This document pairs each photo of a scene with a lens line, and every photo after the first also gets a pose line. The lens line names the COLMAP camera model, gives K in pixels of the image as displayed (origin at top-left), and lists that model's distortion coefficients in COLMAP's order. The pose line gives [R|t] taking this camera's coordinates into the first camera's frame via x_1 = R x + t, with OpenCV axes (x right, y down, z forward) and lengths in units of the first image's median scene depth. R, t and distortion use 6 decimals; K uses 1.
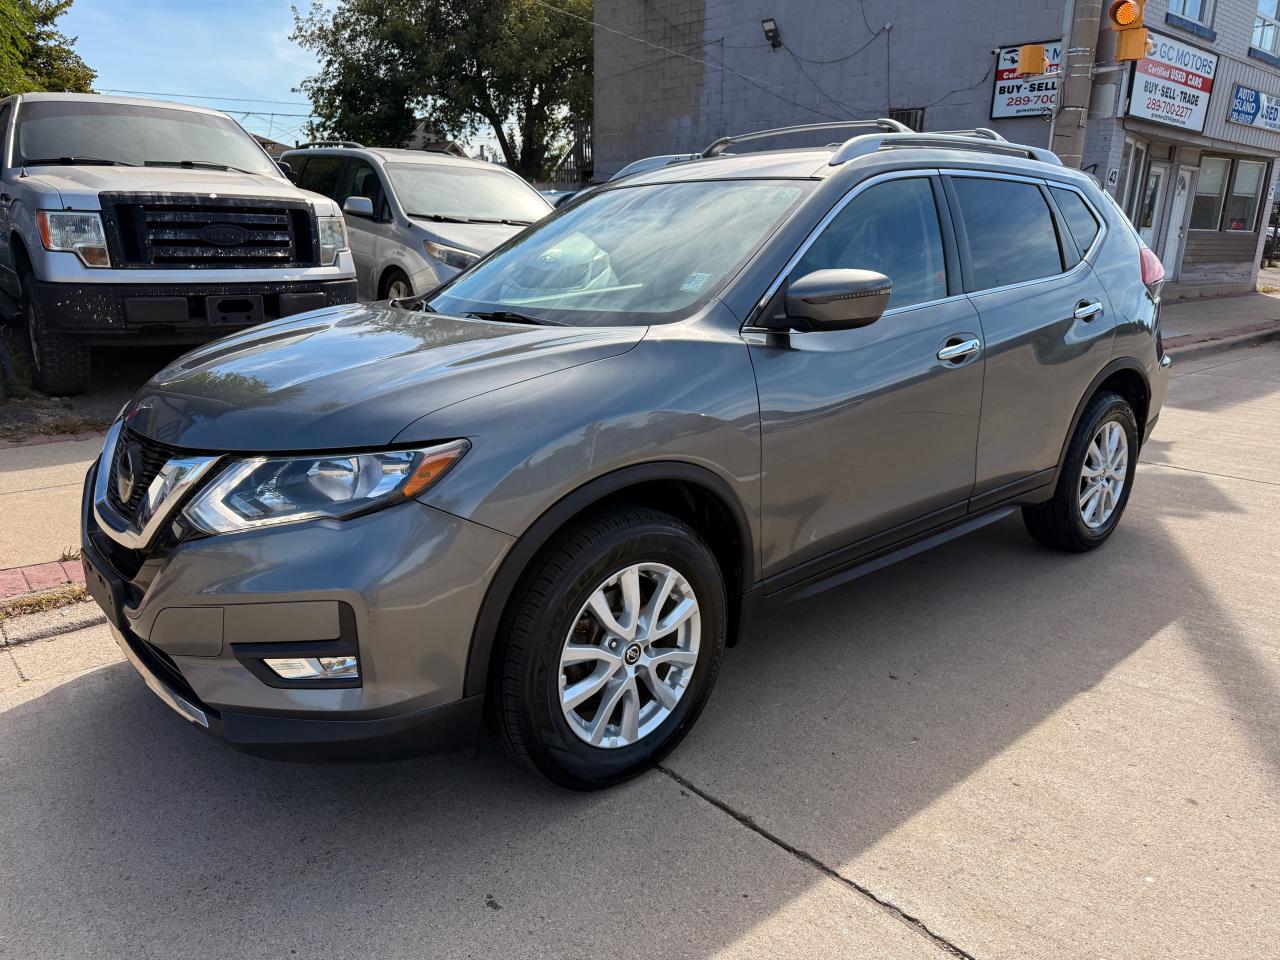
lens RADIAL K [[888.3, 0, 643.9], [0, 888.3, 473.2], [0, 0, 1]] dist [0.009489, -0.011936]
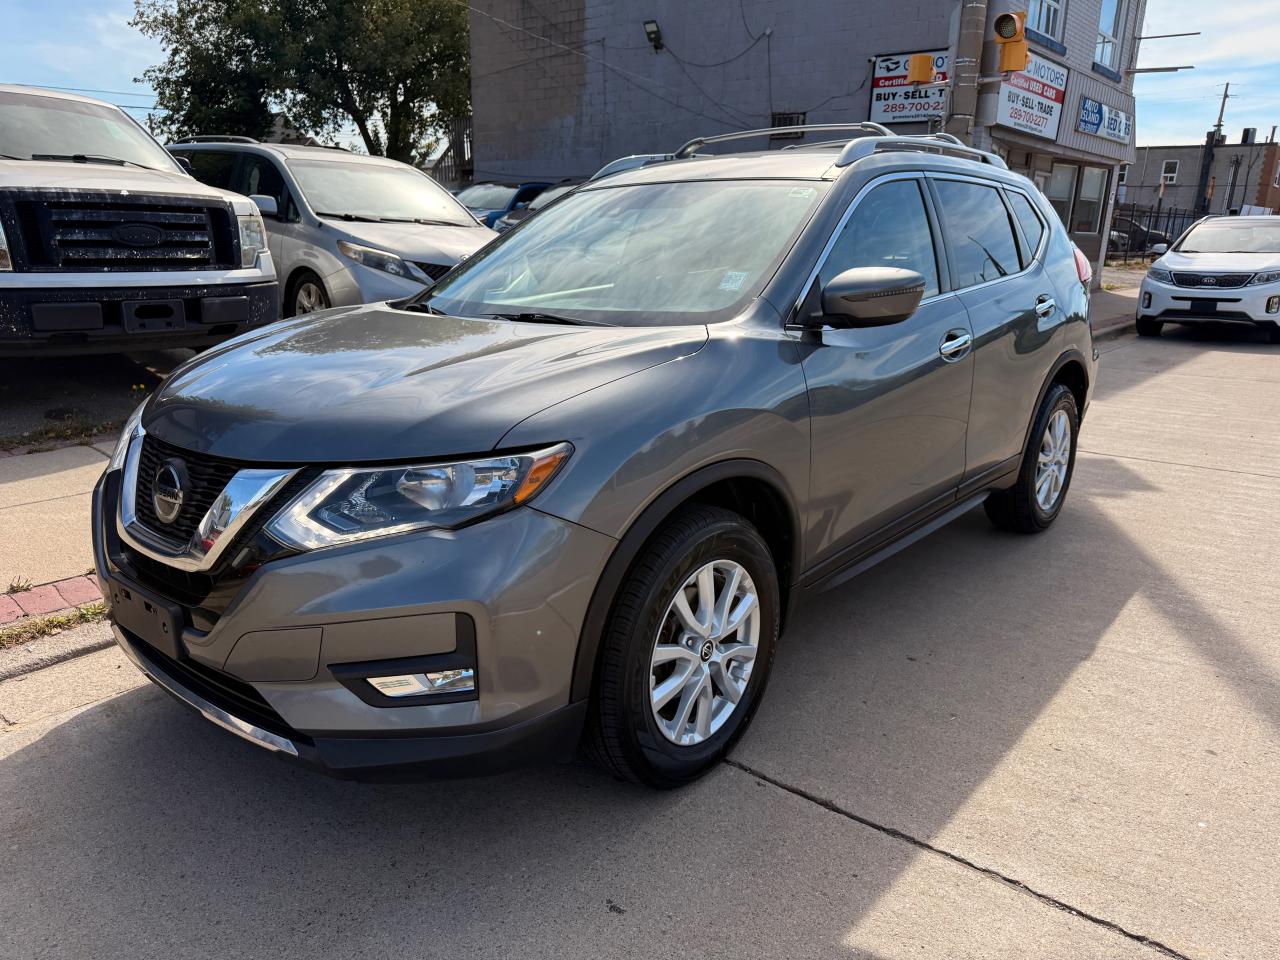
lens RADIAL K [[888.3, 0, 643.7], [0, 888.3, 483.9], [0, 0, 1]] dist [0.009489, -0.011936]
pose [[0.989691, -0.037730, 0.138158, -0.151955], [0.036361, 0.999261, 0.012424, -0.000749], [-0.138525, -0.007273, 0.990332, 0.008226]]
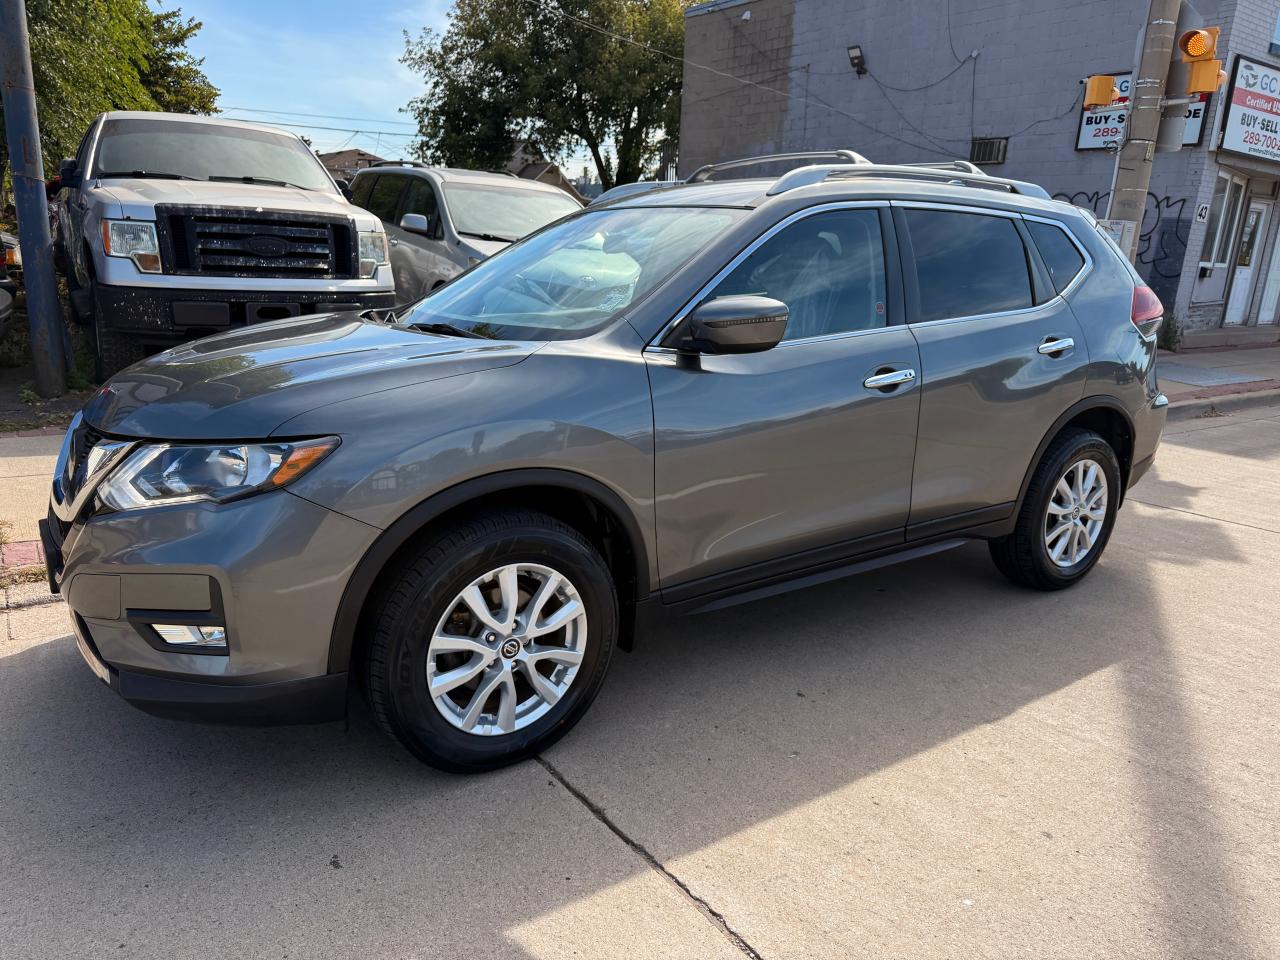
lens RADIAL K [[888.3, 0, 646.2], [0, 888.3, 485.5], [0, 0, 1]] dist [0.009489, -0.011936]
pose [[0.994113, 0.053258, -0.094361, 0.168672], [-0.054274, 0.998492, -0.008228, 0.006159], [0.093780, 0.013301, 0.995504, -0.032534]]
